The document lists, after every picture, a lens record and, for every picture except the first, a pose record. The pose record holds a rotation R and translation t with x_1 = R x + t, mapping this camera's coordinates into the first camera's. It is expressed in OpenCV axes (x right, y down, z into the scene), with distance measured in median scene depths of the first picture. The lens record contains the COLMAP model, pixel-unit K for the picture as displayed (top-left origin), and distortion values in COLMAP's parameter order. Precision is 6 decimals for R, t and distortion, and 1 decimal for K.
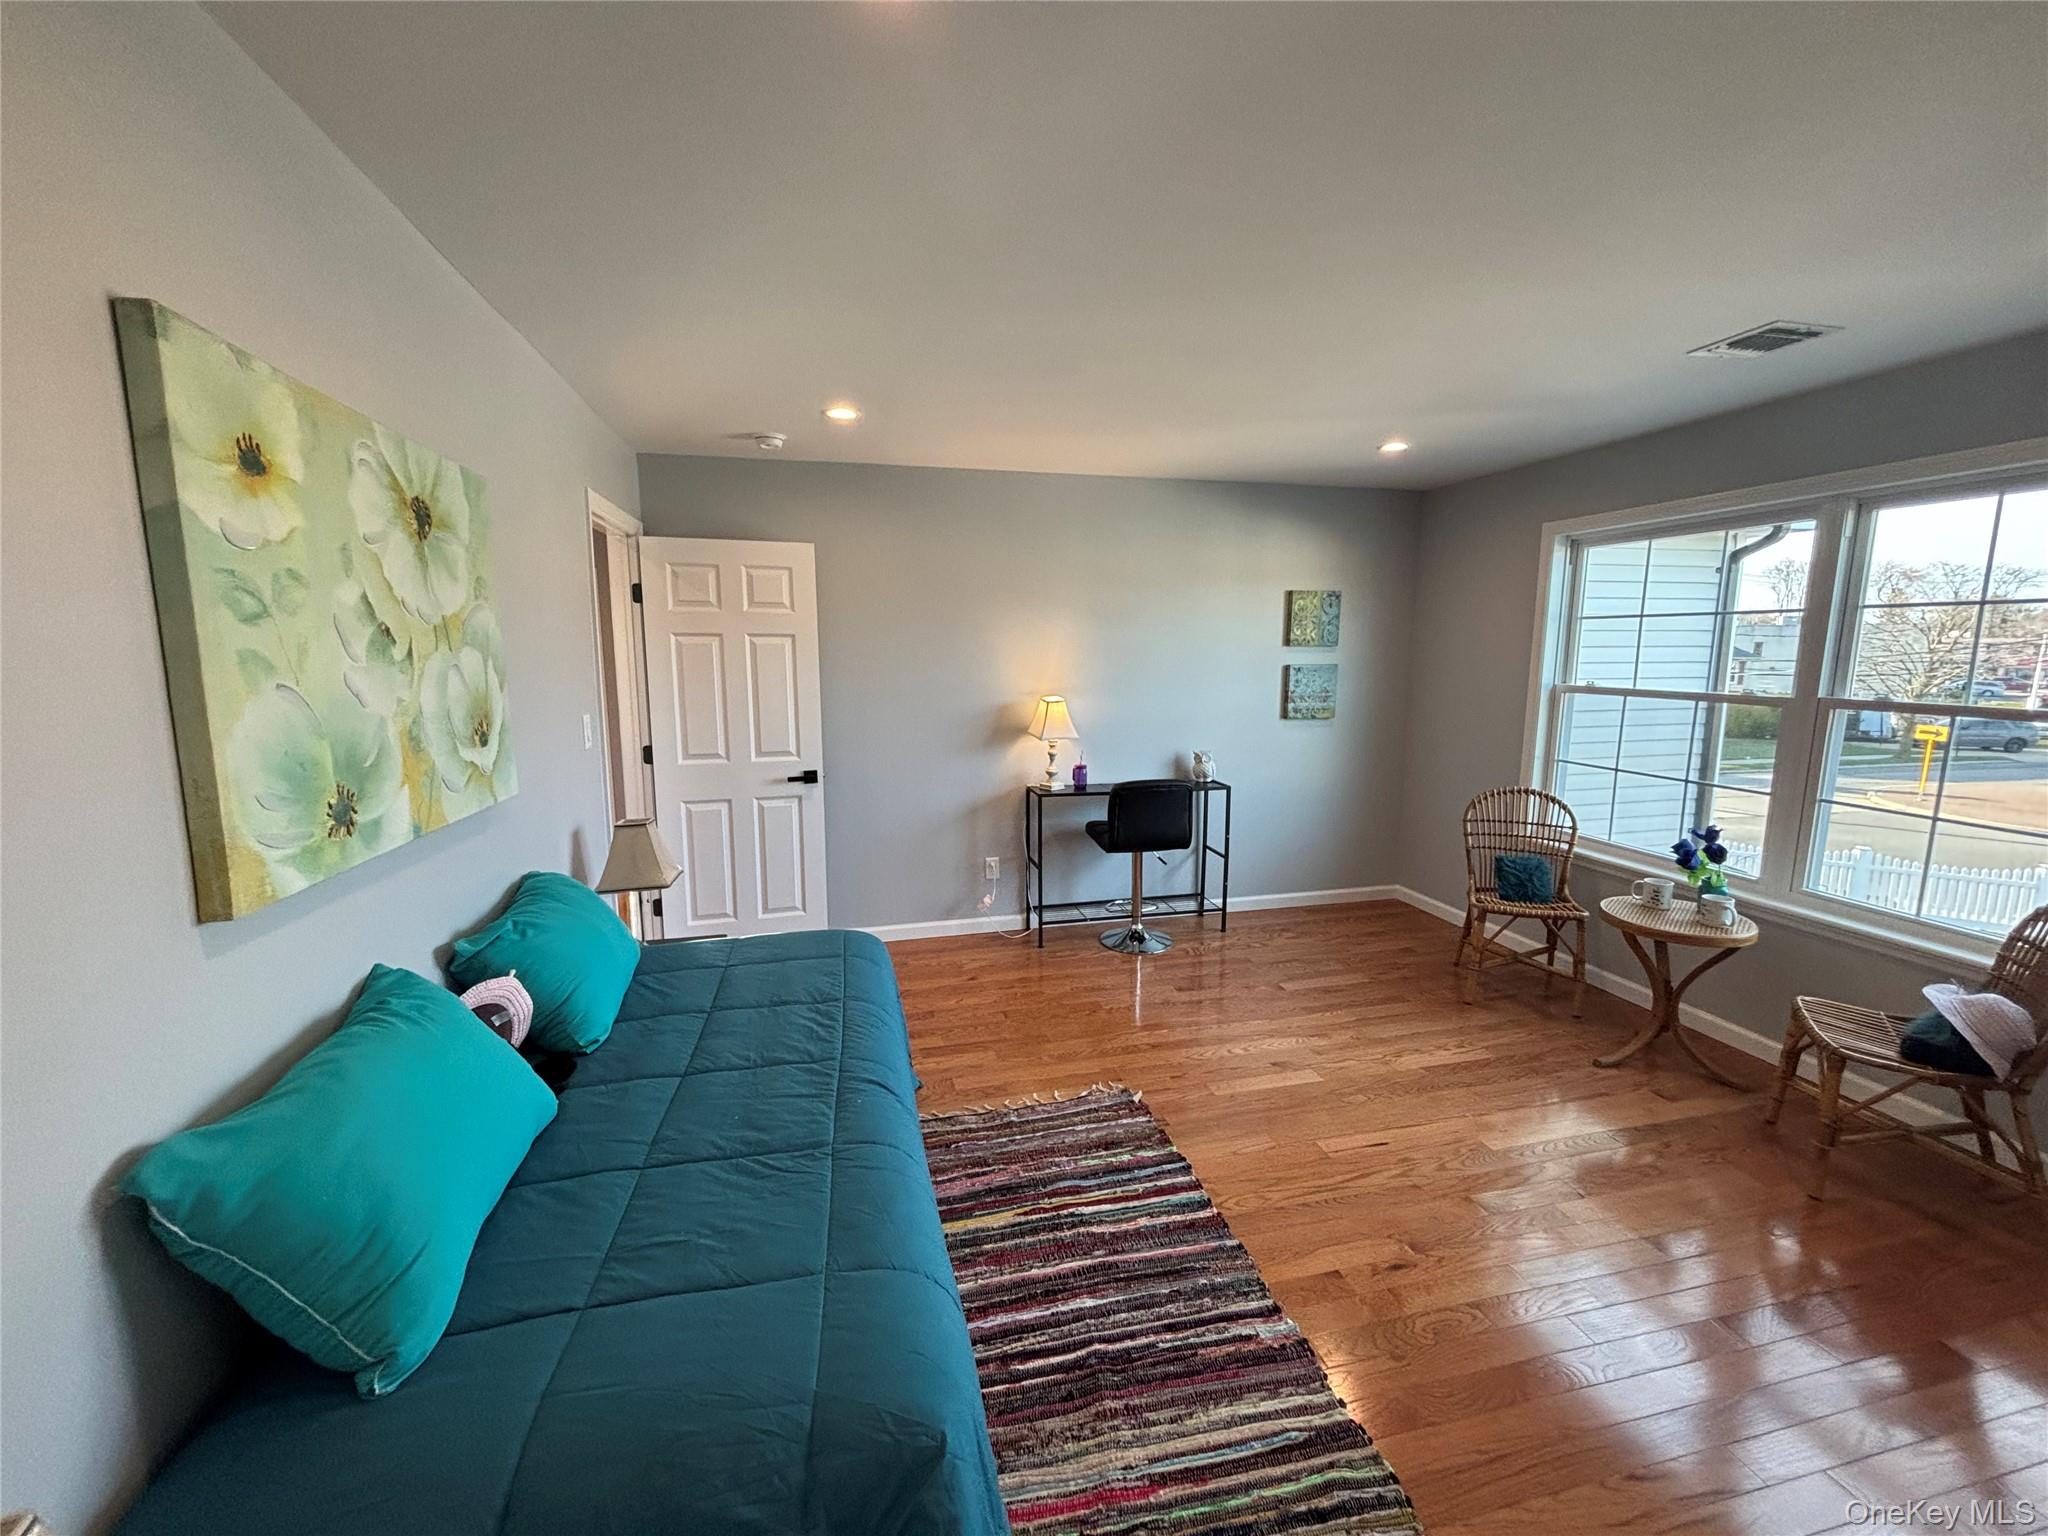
lens RADIAL K [[820.2, 0, 1029.6], [0, 820.2, 766.7], [0, 0, 1]] dist [0.001544, -0.000954]
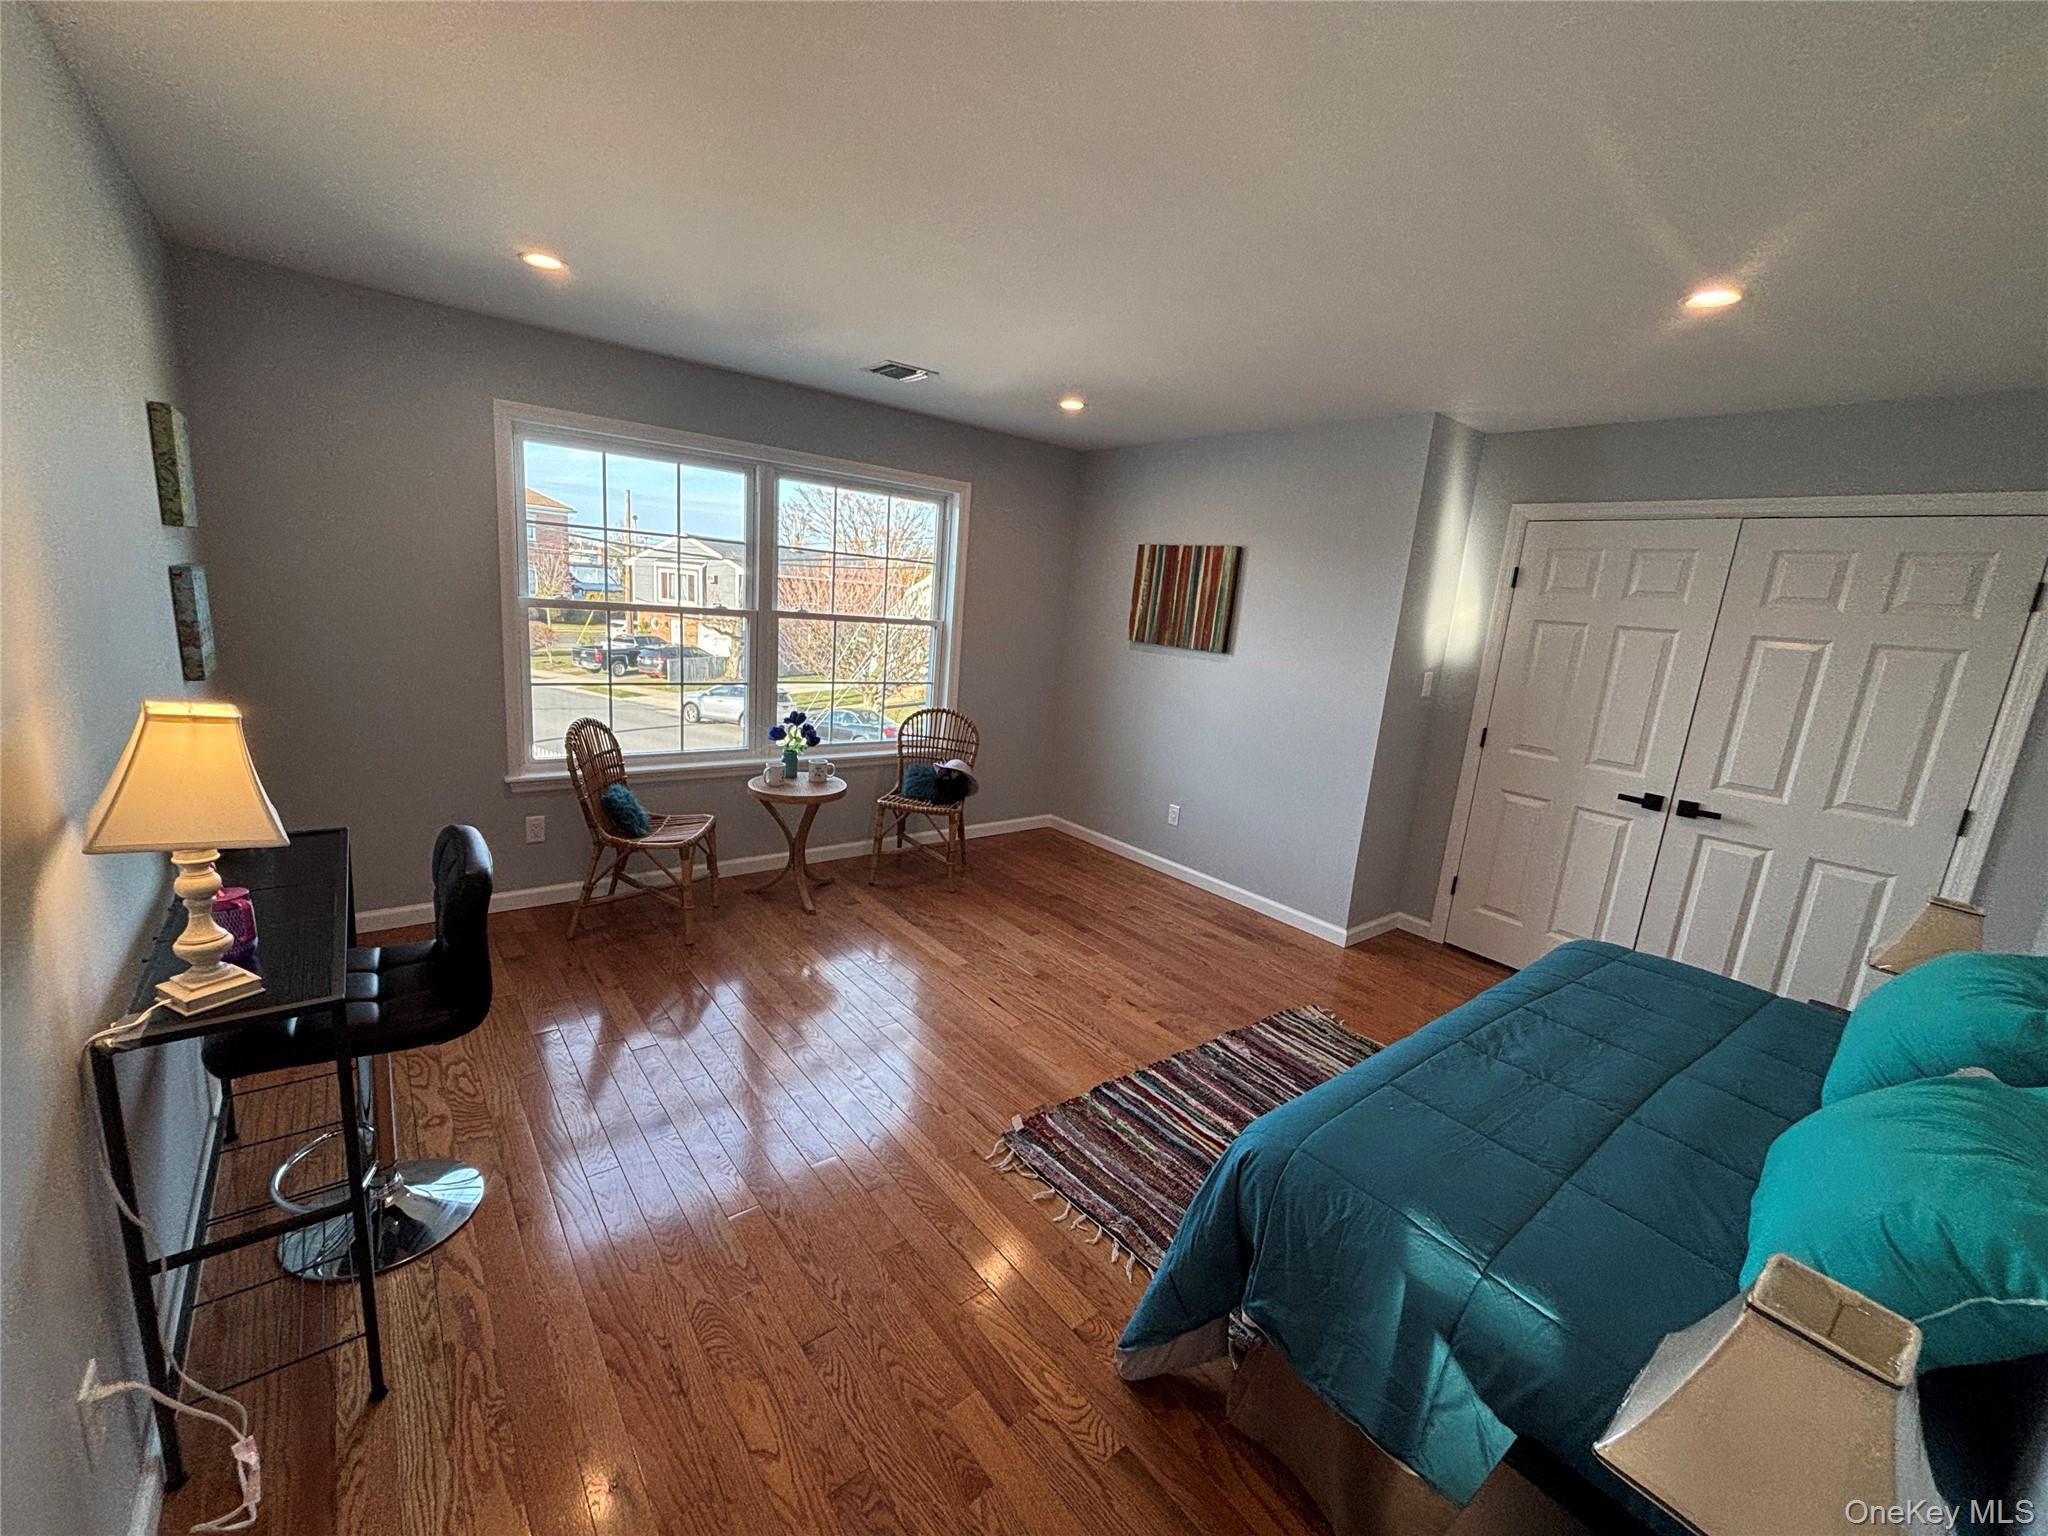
lens RADIAL K [[820.2, 0, 1013.4], [0, 820.2, 774.3], [0, 0, 1]] dist [0.001544, -0.000954]
pose [[-0.420965, -0.230841, 0.877212, -0.875850], [0.053194, 0.959129, 0.277924, -0.311677], [-0.905516, 0.163659, -0.391480, 2.081459]]
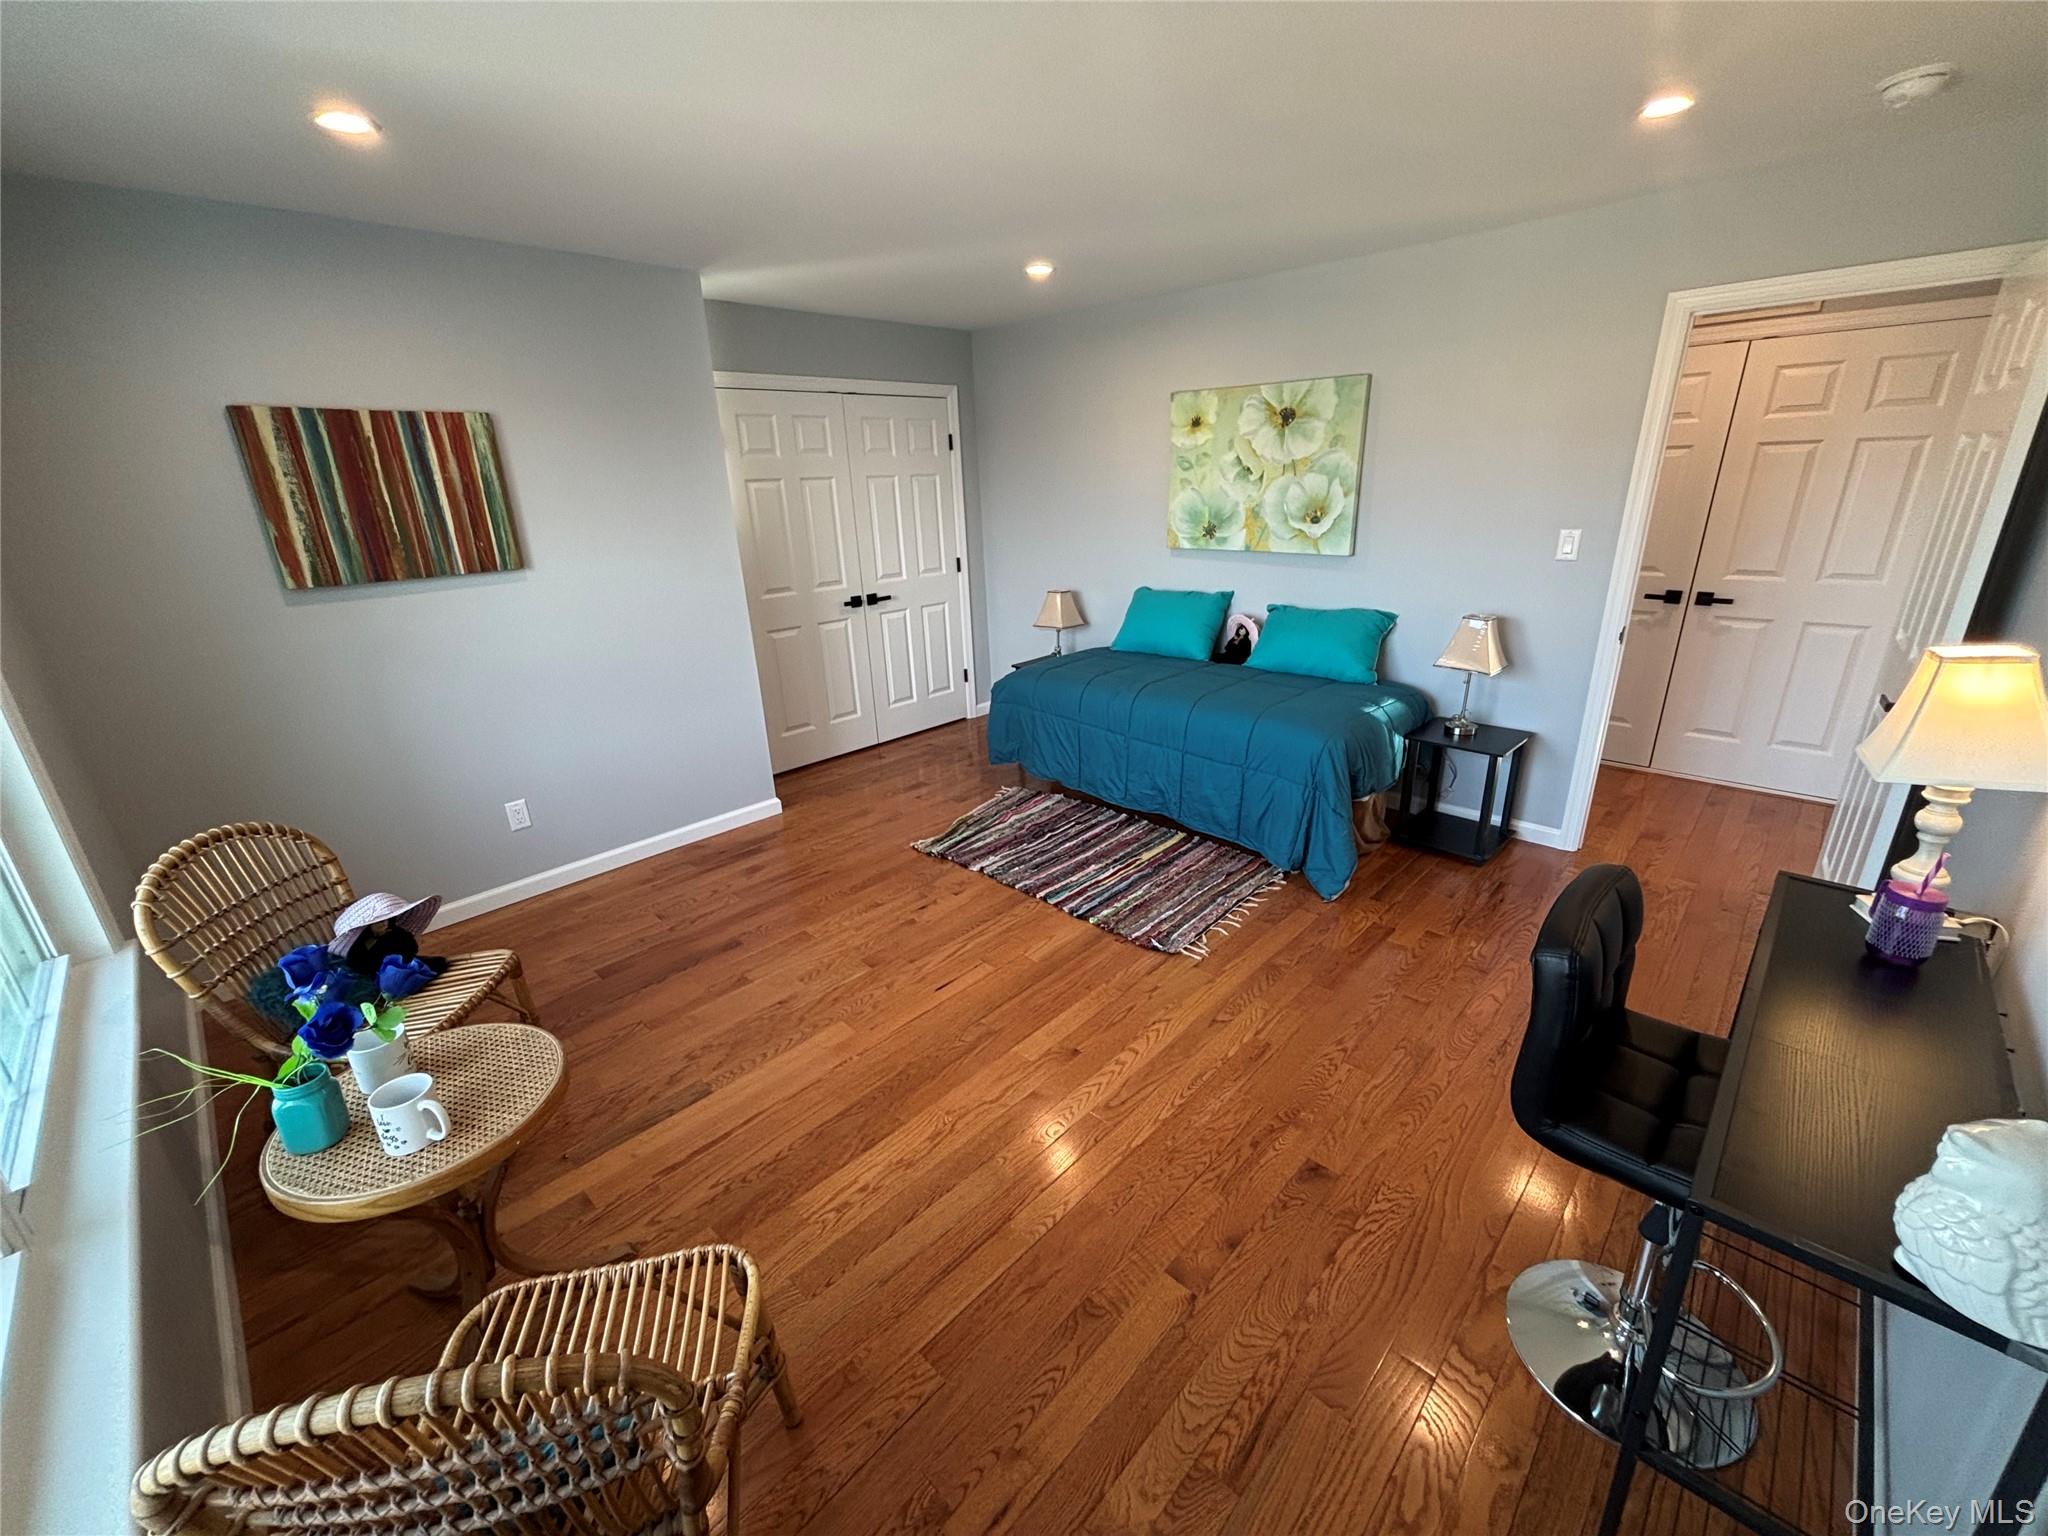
lens RADIAL K [[820.2, 0, 1042.9], [0, 820.2, 763.5], [0, 0, 1]] dist [0.001544, -0.000954]
pose [[-0.831958, 0.213083, -0.512291, 1.181687], [-0.044445, 0.894753, 0.444344, -0.403292], [0.553056, 0.392444, -0.734926, 2.575893]]
